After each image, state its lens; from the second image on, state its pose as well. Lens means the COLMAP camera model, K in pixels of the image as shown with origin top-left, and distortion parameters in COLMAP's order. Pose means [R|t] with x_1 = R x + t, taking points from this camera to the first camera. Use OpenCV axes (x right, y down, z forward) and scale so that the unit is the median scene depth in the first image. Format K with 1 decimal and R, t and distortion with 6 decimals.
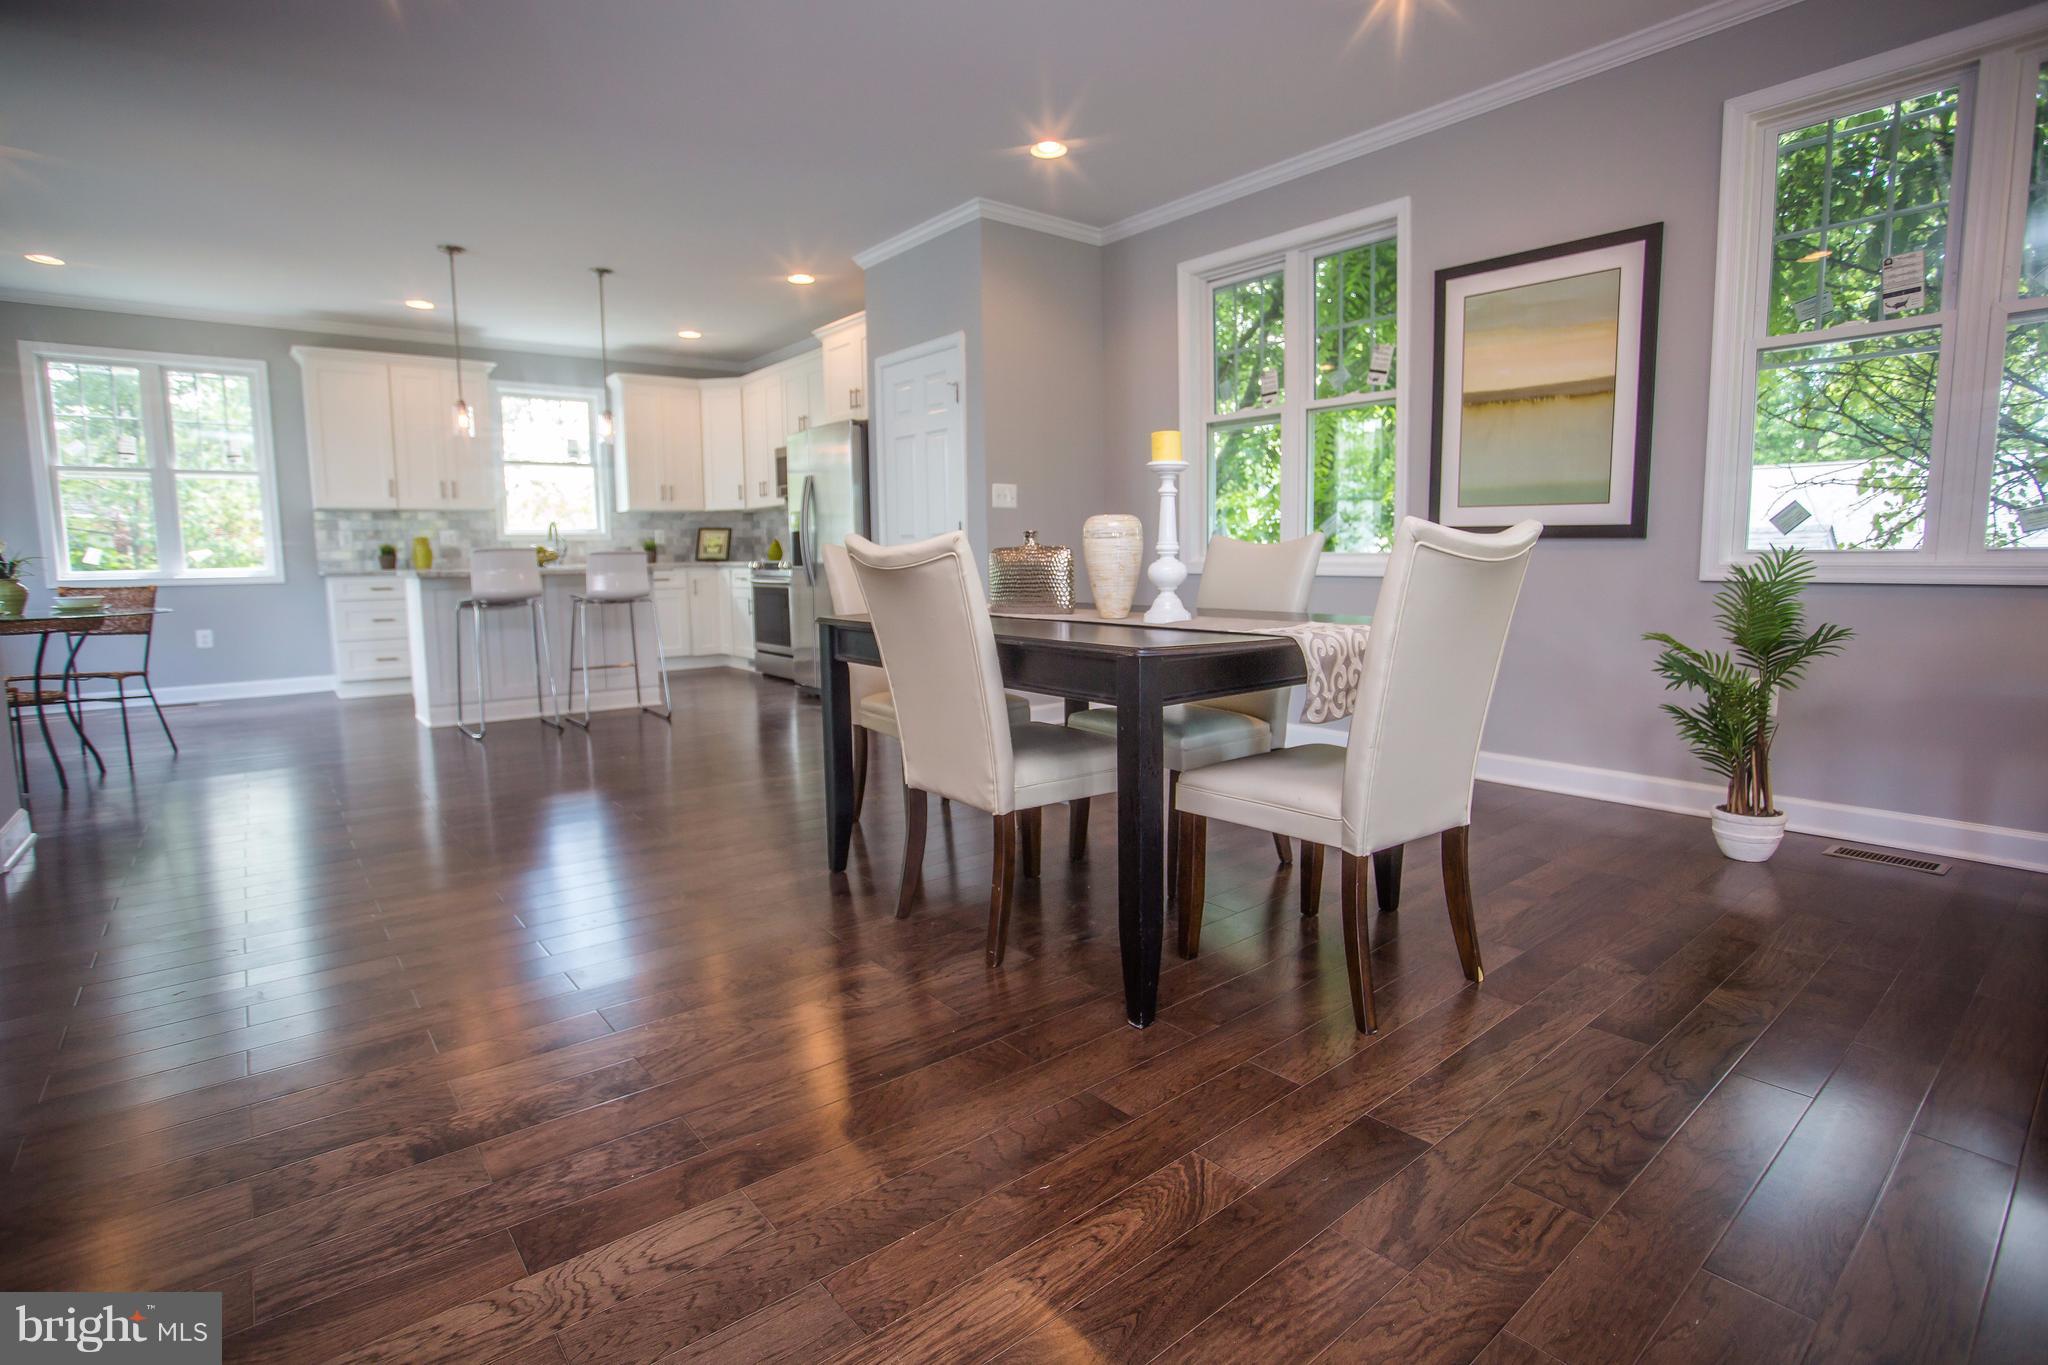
lens RADIAL K [[990.6, 0, 1013.2], [0, 990.6, 669.7], [0, 0, 1]] dist [-0.064781, 0.021724]
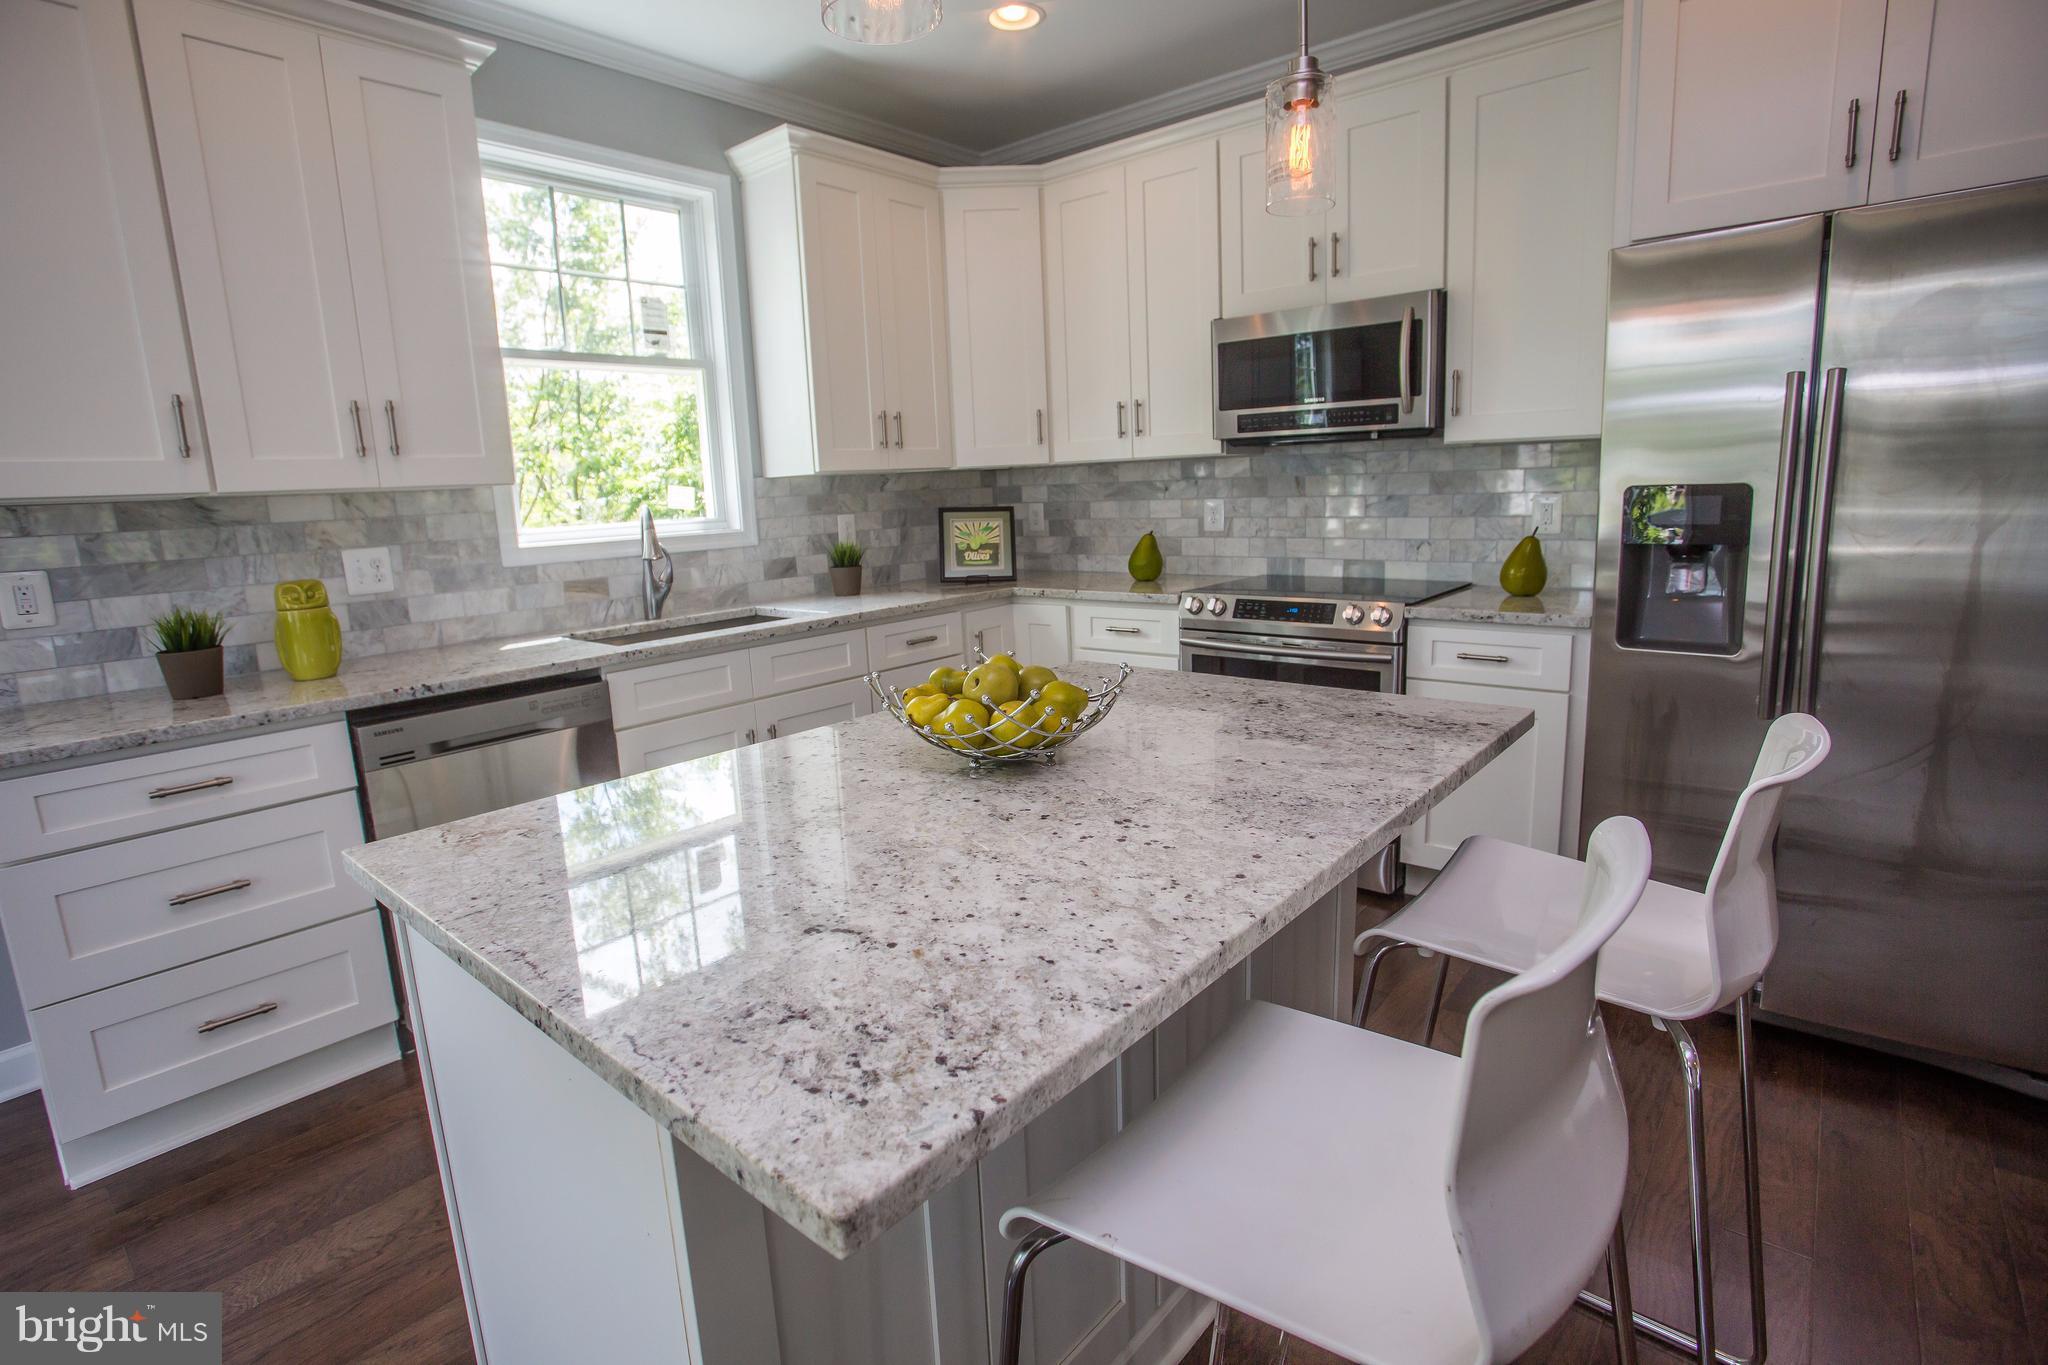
lens RADIAL K [[990.6, 0, 1021.4], [0, 990.6, 674.8], [0, 0, 1]] dist [-0.064781, 0.021724]
pose [[0.983920, -0.066025, 0.165957, -0.408199], [0.056292, 0.996444, 0.062686, -0.106428], [-0.169505, -0.052336, 0.984139, 0.612399]]
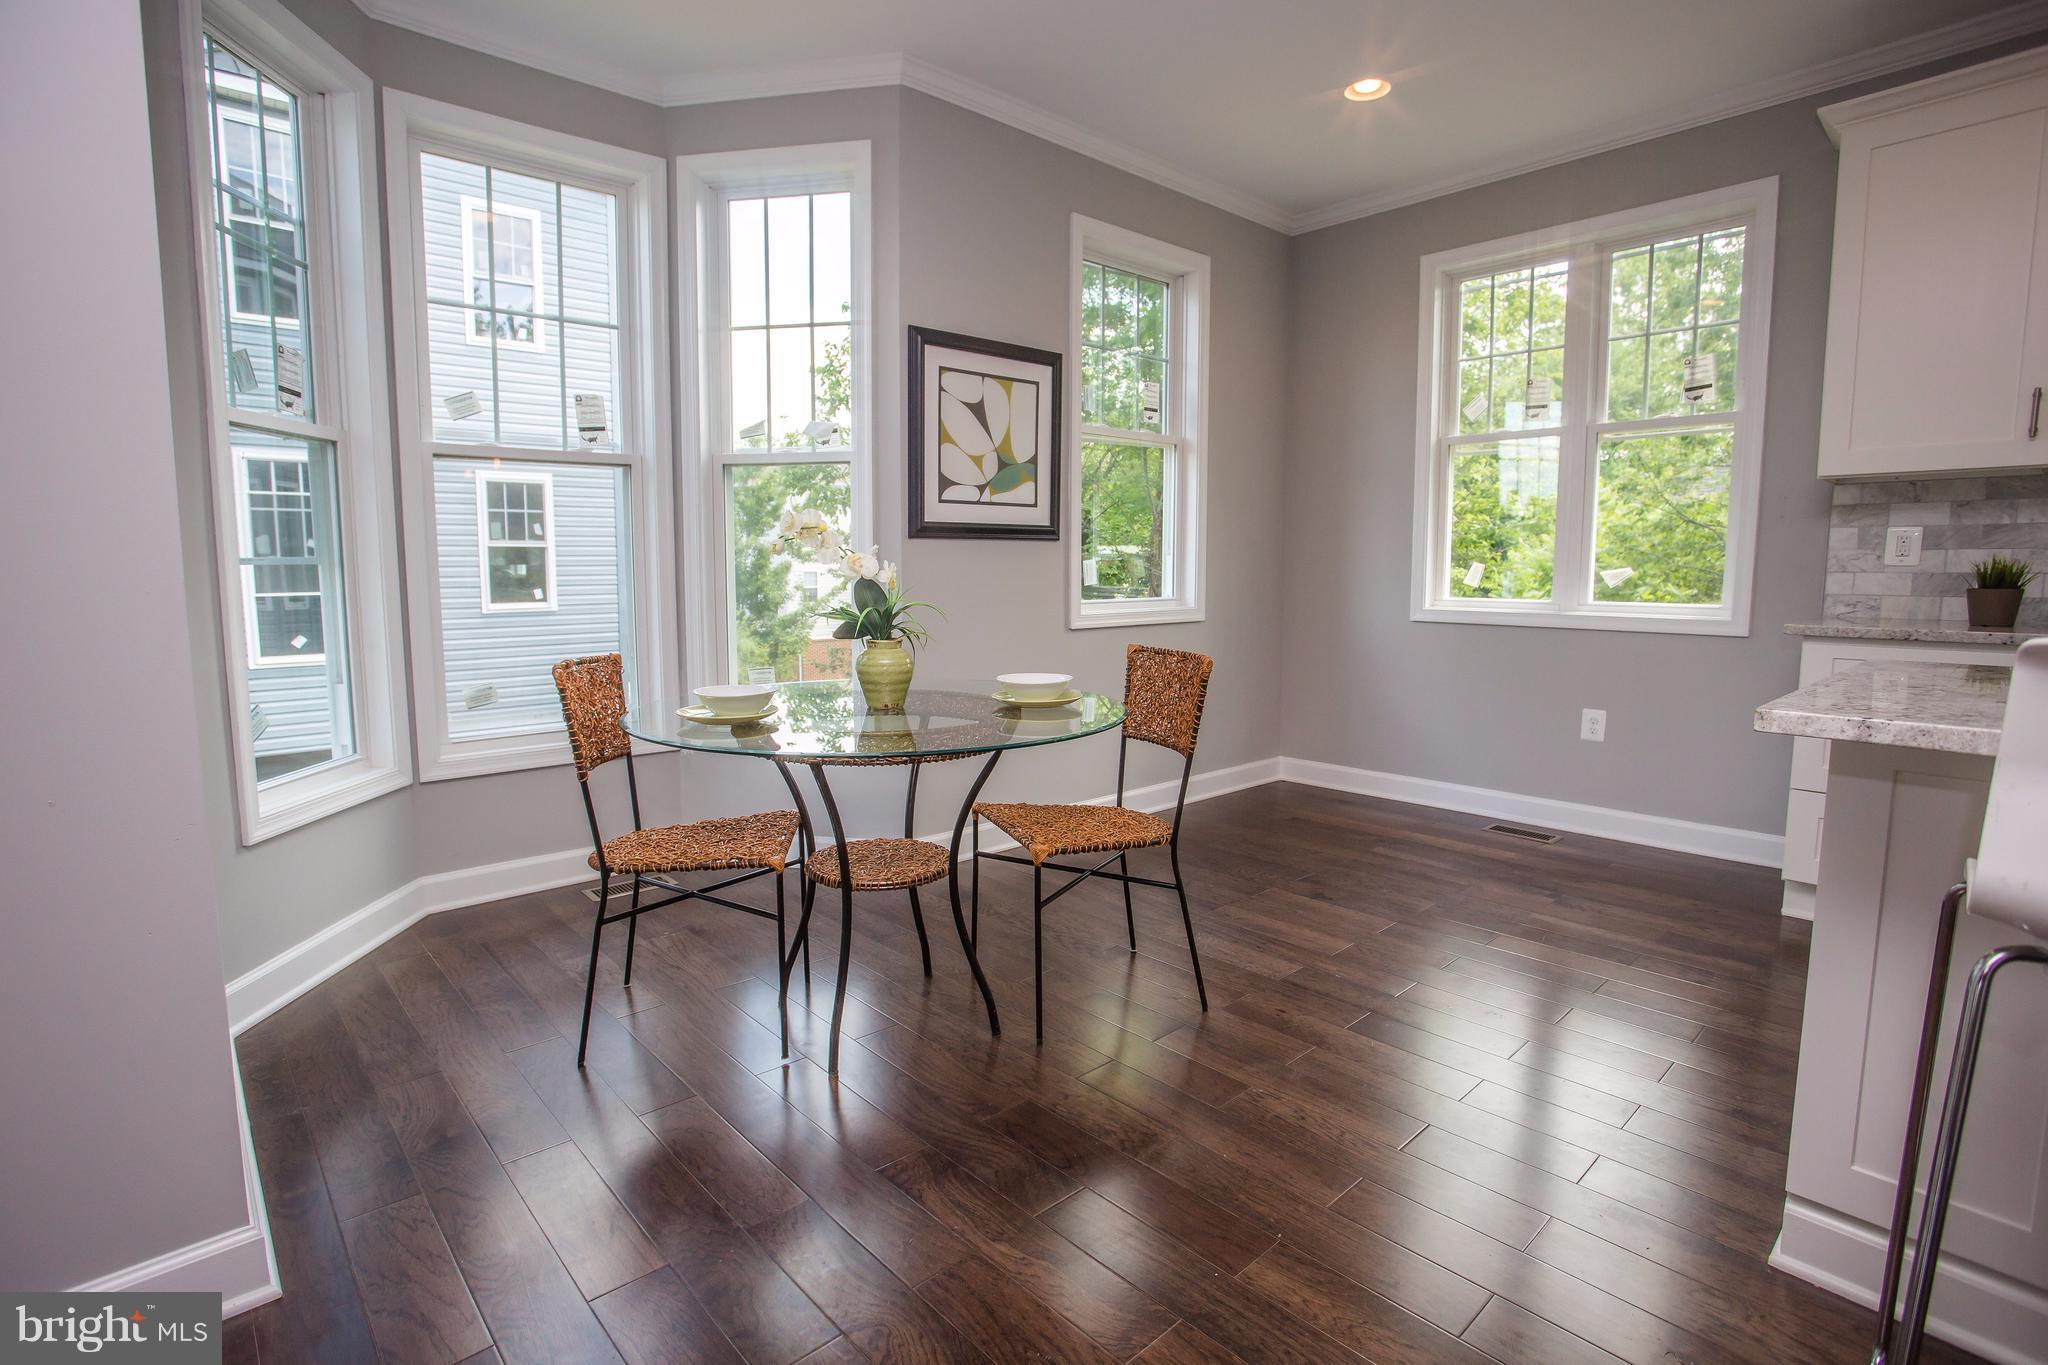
lens RADIAL K [[990.6, 0, 1017.5], [0, 990.6, 678.2], [0, 0, 1]] dist [-0.064781, 0.021724]
pose [[0.035015, 0.123412, -0.991738, -0.258082], [-0.122516, 0.985391, 0.118297, -0.074467], [0.991849, 0.117361, 0.049624, 0.553756]]
